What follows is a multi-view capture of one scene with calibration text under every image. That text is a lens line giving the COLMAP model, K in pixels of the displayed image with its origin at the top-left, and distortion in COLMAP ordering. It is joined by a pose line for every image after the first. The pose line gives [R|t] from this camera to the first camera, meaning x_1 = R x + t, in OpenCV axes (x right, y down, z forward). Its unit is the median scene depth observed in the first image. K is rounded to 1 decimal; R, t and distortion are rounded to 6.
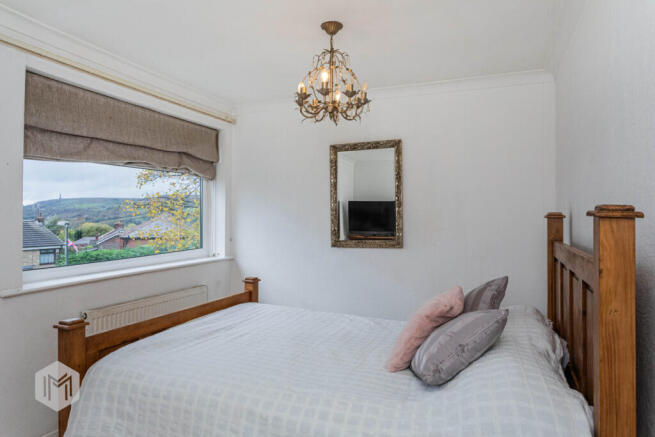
lens RADIAL K [[413.3, 0, 327.5], [0, 413.3, 218.5], [0, 0, 1]] dist [-0.001304, -0.000218]
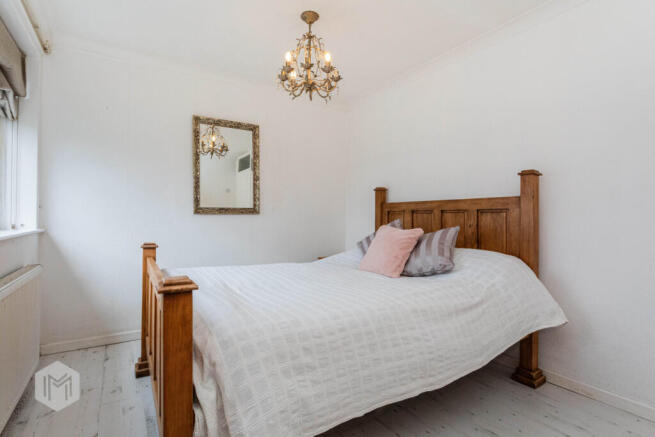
lens RADIAL K [[323.1, 0, 329.5], [0, 323.1, 215.7], [0, 0, 1]] dist [-0.001554, 0.000757]
pose [[0.573482, 0.008376, 0.819175, -0.484129], [-0.006326, 0.999963, -0.005796, 0.079780], [-0.819194, -0.001858, 0.573514, 0.277407]]
